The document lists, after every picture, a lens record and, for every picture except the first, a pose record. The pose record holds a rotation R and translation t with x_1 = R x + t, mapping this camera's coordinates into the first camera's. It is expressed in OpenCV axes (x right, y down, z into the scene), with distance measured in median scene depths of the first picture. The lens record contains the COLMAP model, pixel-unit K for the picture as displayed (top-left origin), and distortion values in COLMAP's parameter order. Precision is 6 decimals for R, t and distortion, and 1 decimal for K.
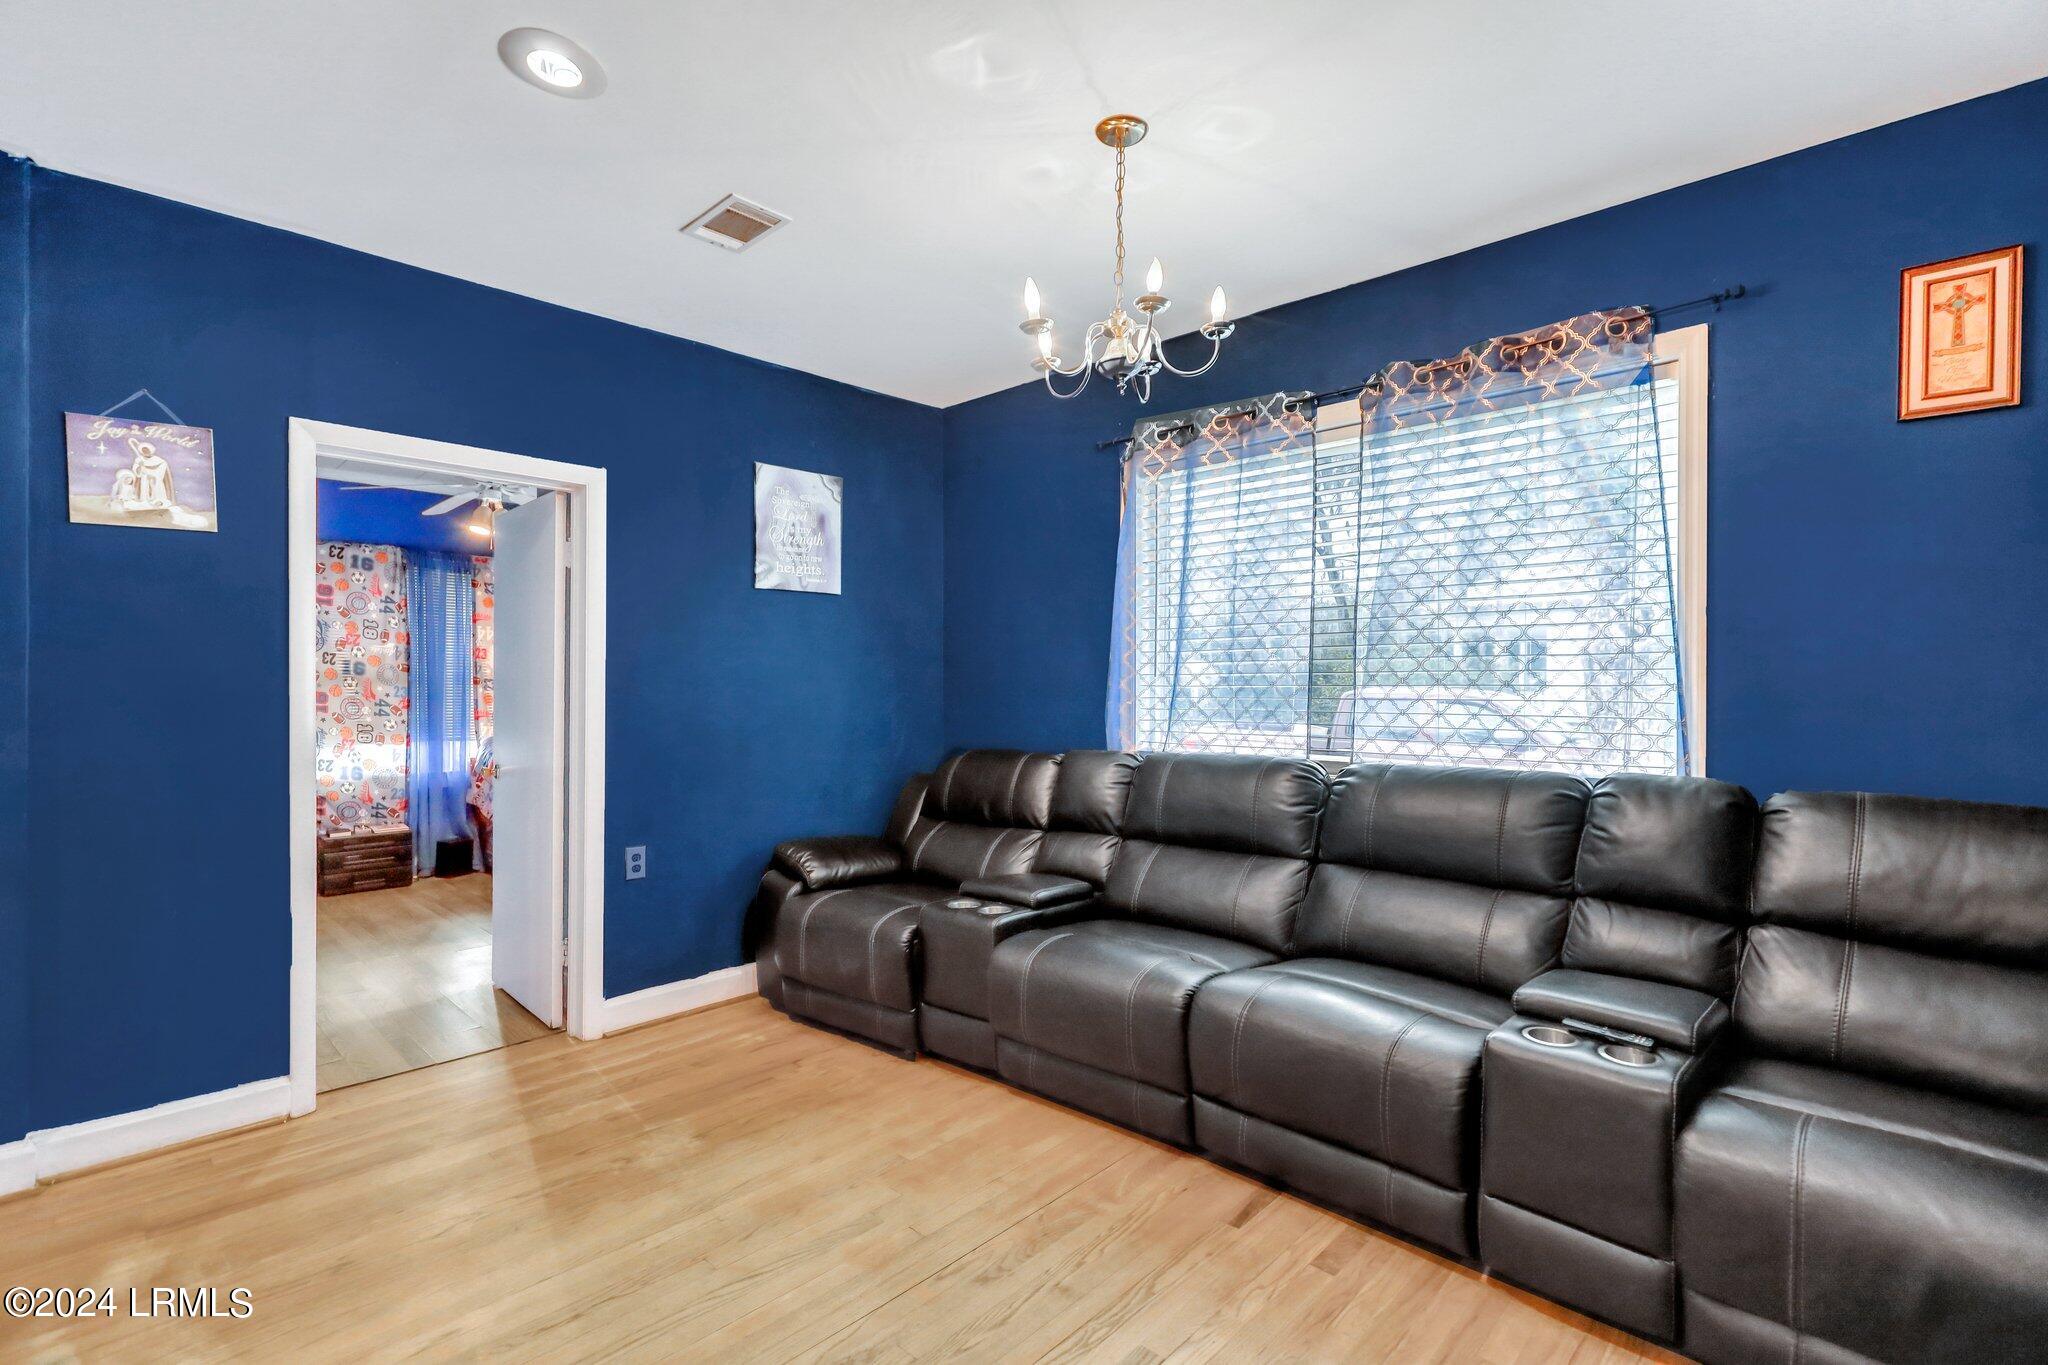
lens RADIAL K [[926.9, 0, 1074.4], [0, 926.9, 700.7], [0, 0, 1]] dist [-0.006004, 0.000763]
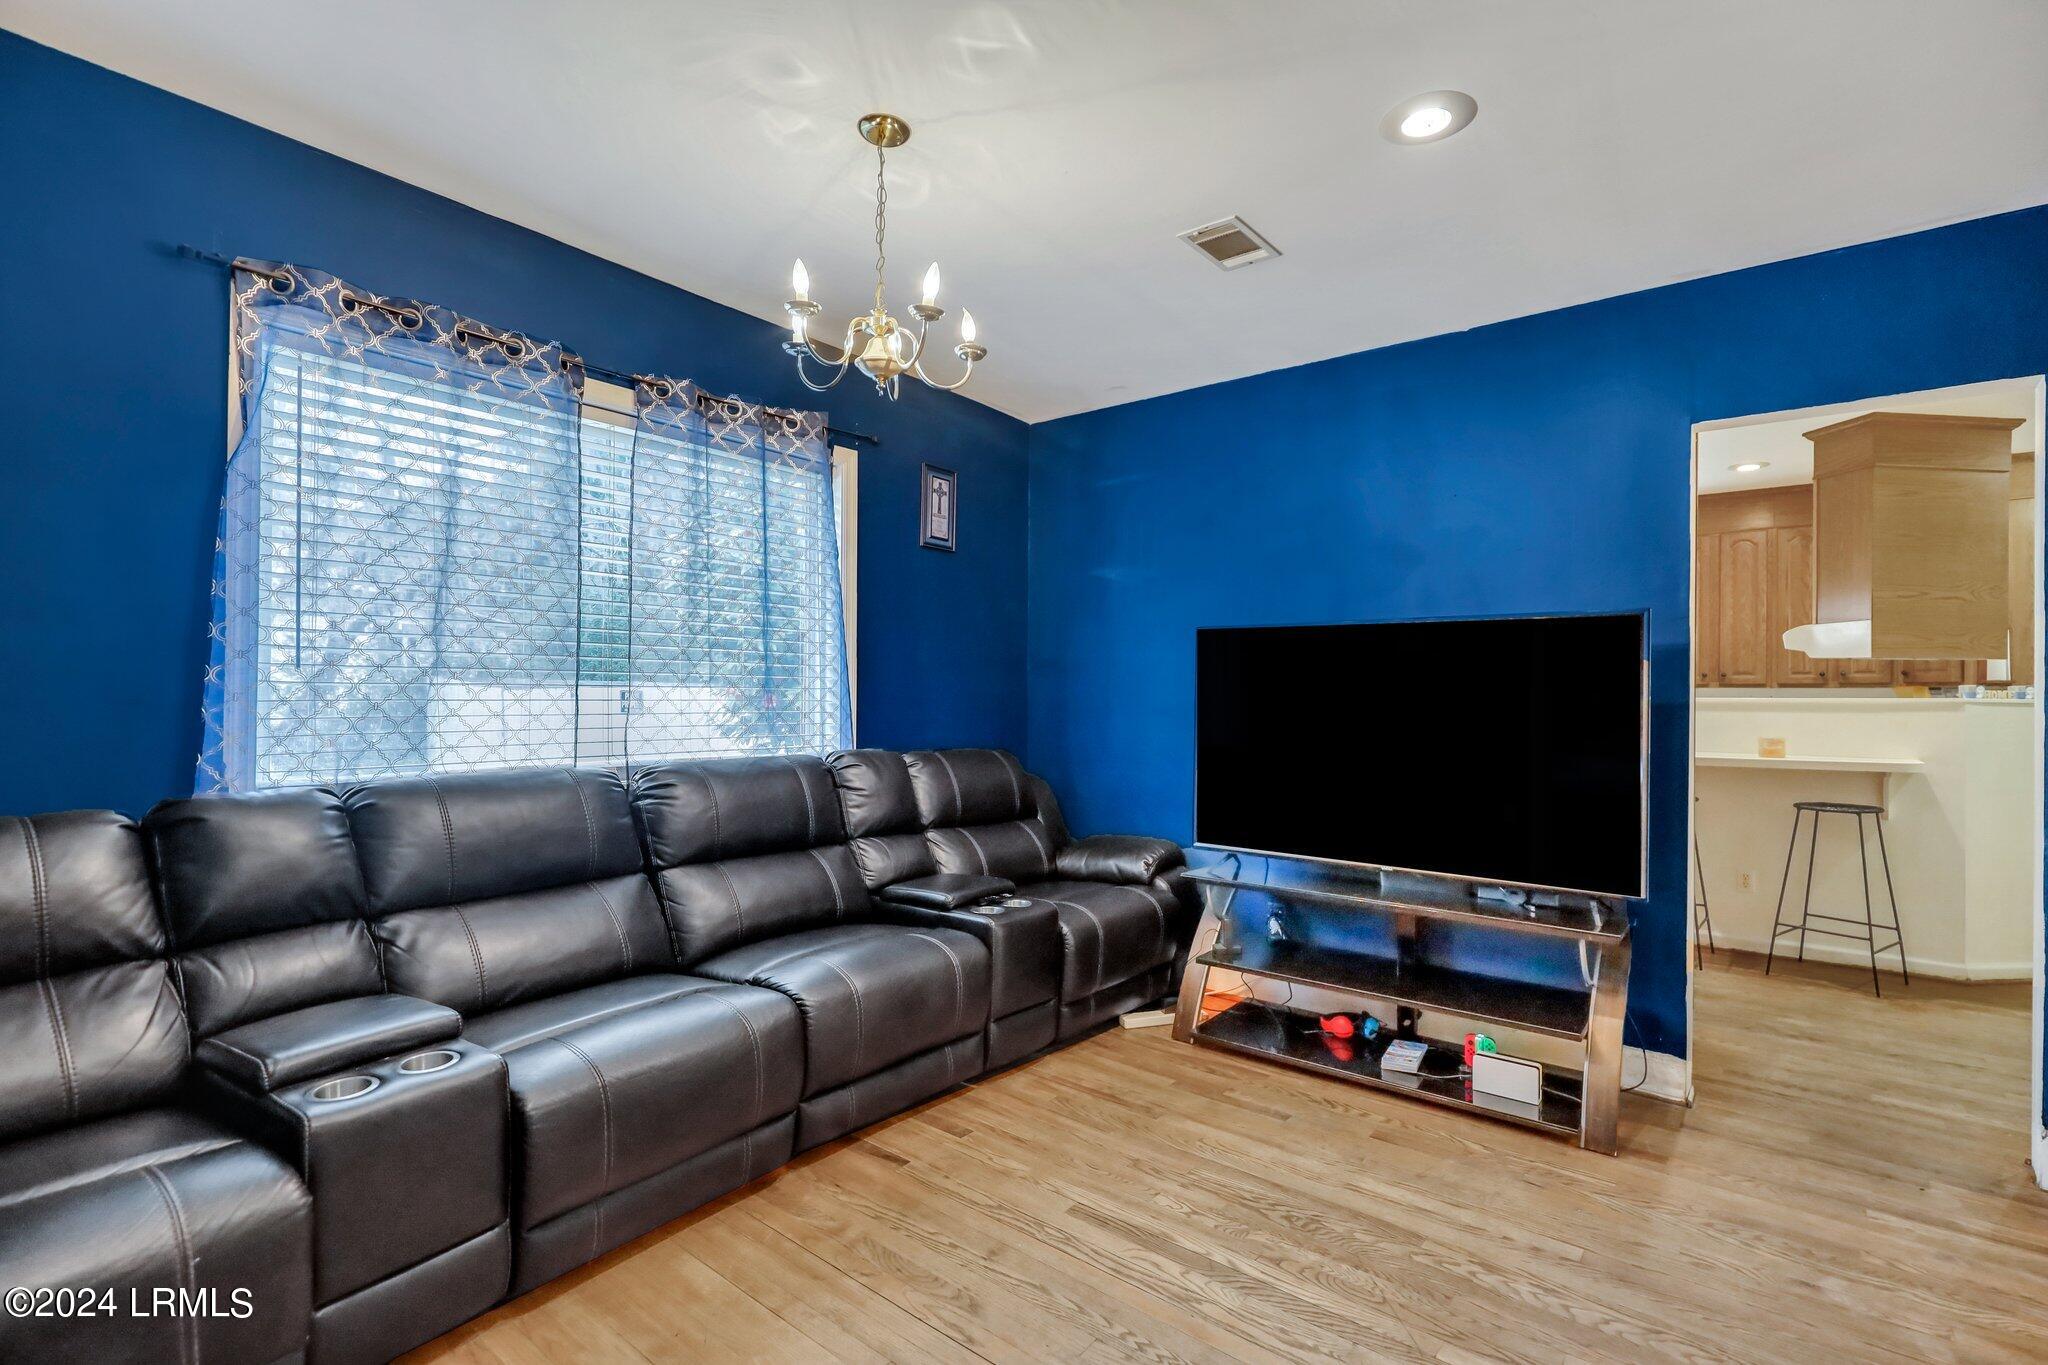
lens RADIAL K [[926.9, 0, 1038.6], [0, 926.9, 686.7], [0, 0, 1]] dist [-0.006004, 0.000763]
pose [[-0.066855, 0.002862, 0.997759, -0.727082], [0.004393, 0.999987, -0.002574, -0.011591], [-0.997753, 0.004211, -0.066866, 0.679100]]
